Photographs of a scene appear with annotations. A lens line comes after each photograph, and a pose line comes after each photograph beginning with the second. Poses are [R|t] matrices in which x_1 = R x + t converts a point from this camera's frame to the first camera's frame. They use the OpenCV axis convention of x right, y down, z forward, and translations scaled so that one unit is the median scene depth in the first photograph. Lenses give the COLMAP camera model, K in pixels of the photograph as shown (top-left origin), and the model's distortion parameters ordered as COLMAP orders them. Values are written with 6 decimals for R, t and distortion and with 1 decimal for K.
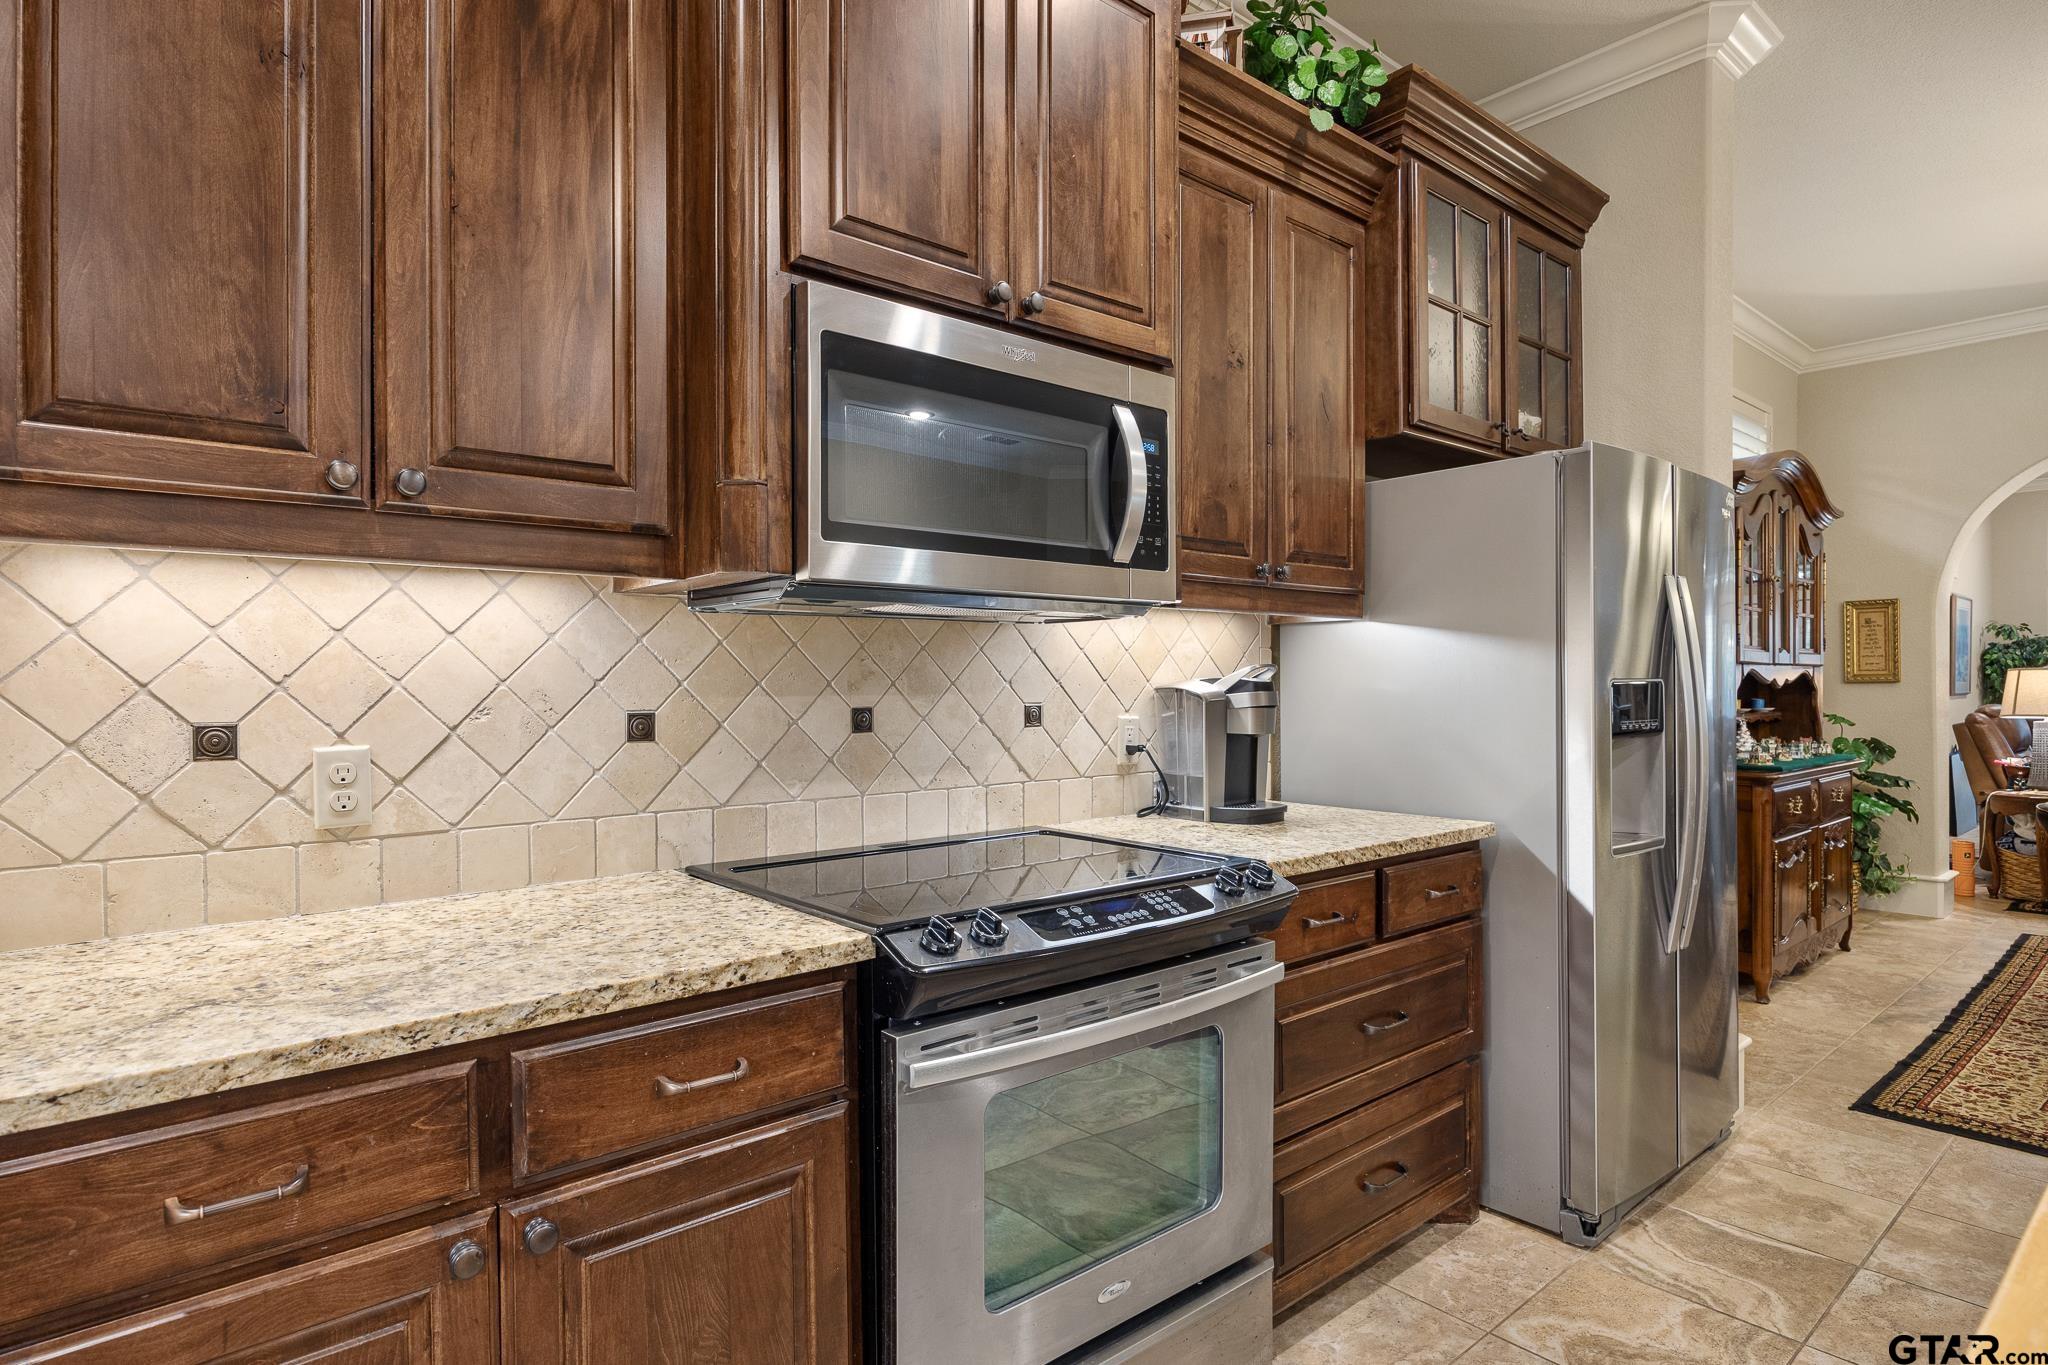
lens RADIAL K [[1086.9, 0, 1008.7], [0, 1086.9, 682.7], [0, 0, 1]] dist [-0.005349, 0.002071]
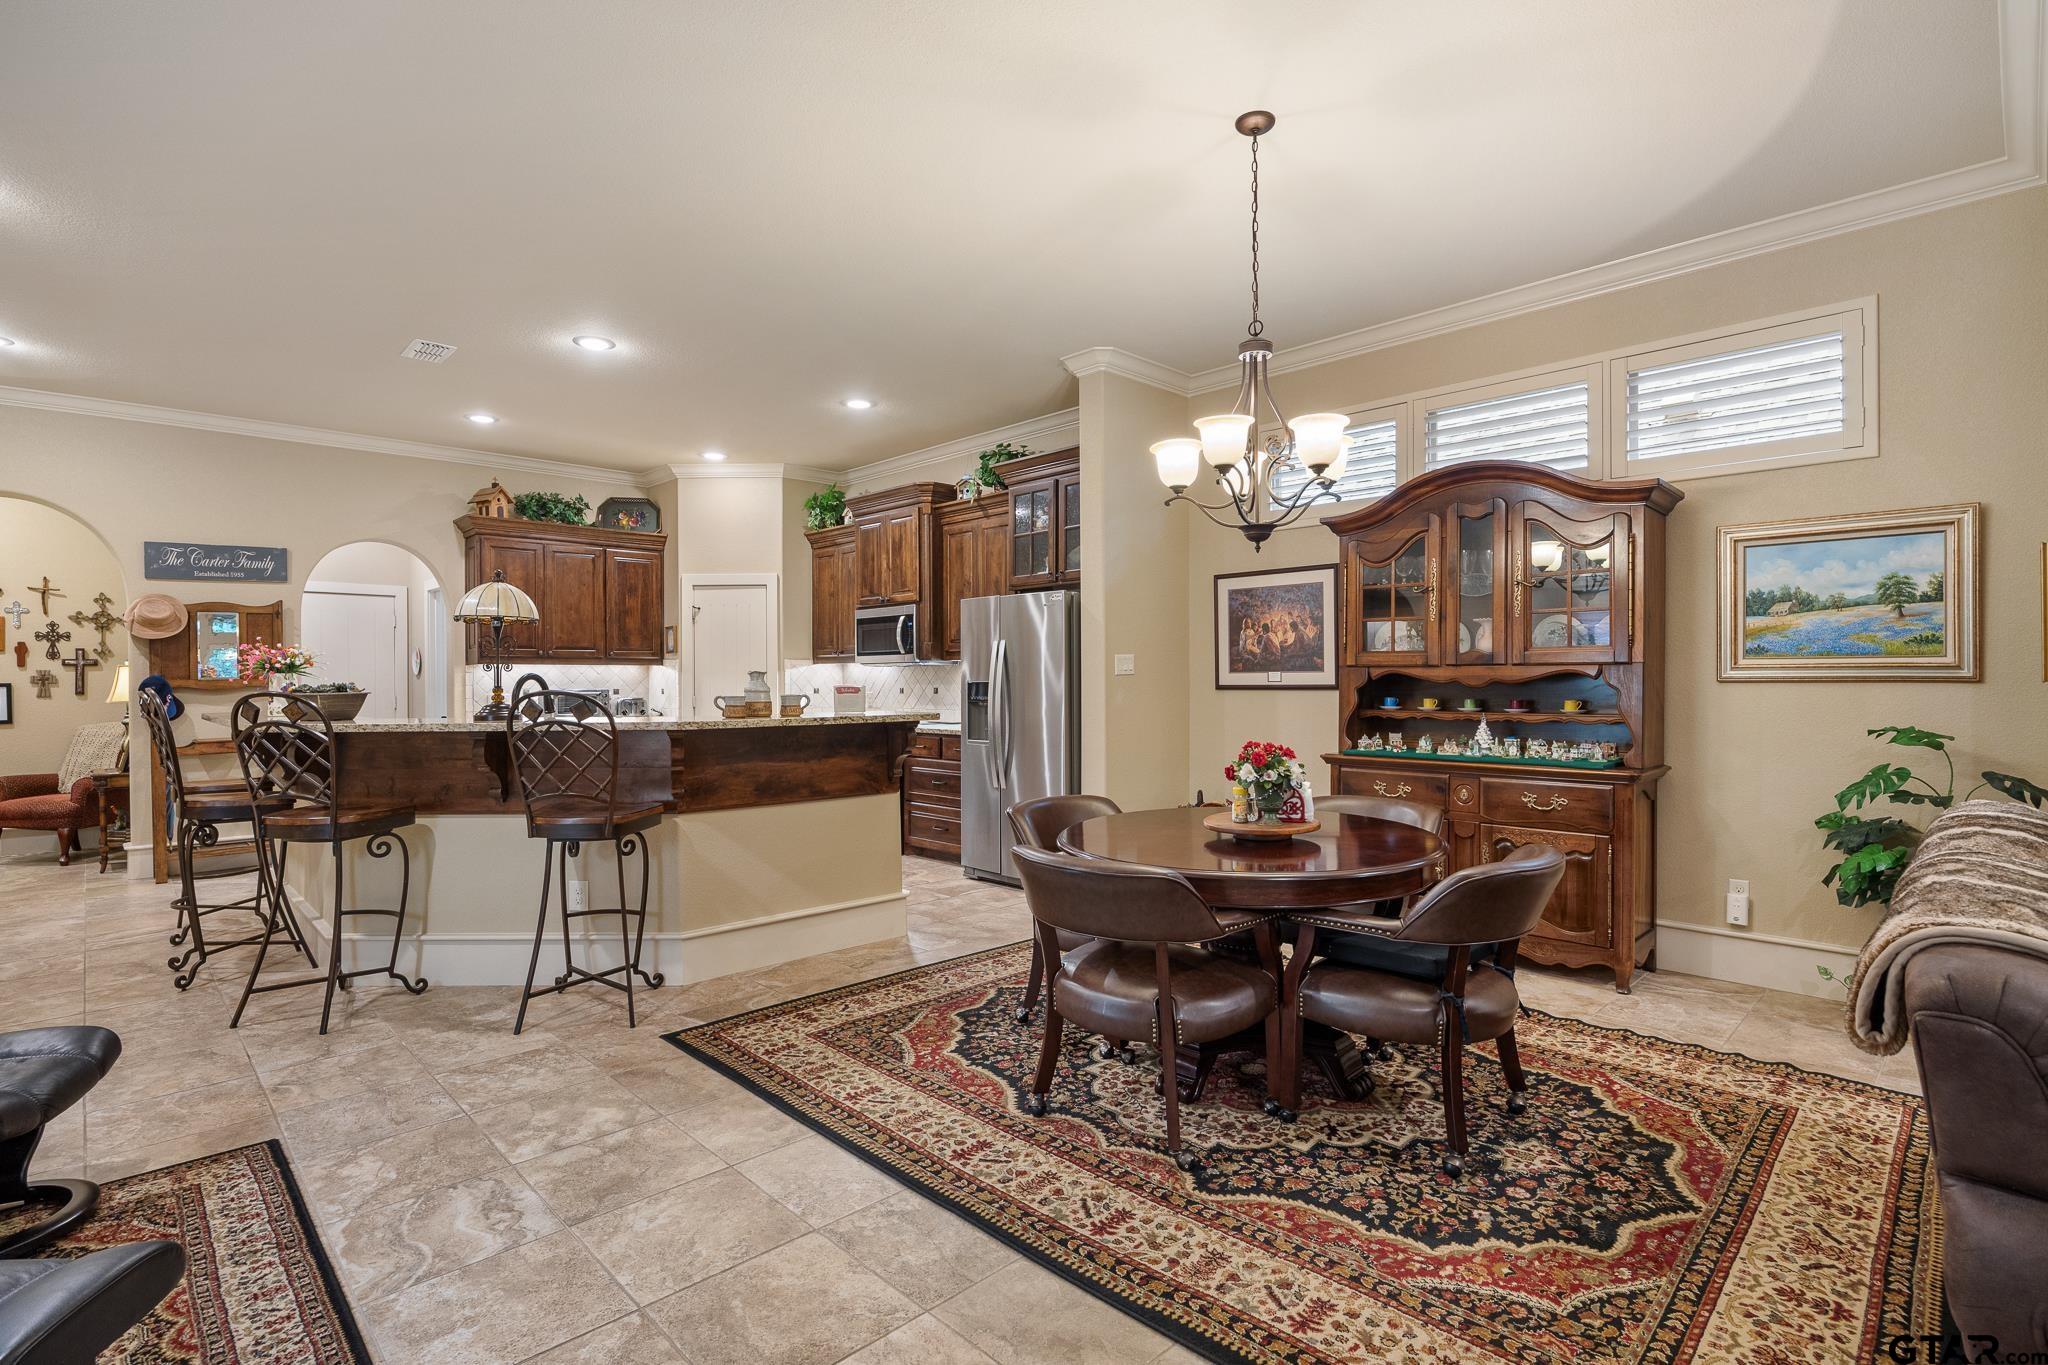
lens RADIAL K [[965.2, 0, 1039.9], [0, 965.2, 675.5], [0, 0, 1]] dist [-0.015387, 0.000819]
pose [[0.087711, -0.001469, -0.996145, 4.954888], [0.002899, 0.999995, -0.001220, -0.021722], [0.996142, -0.002780, 0.087715, 1.552453]]
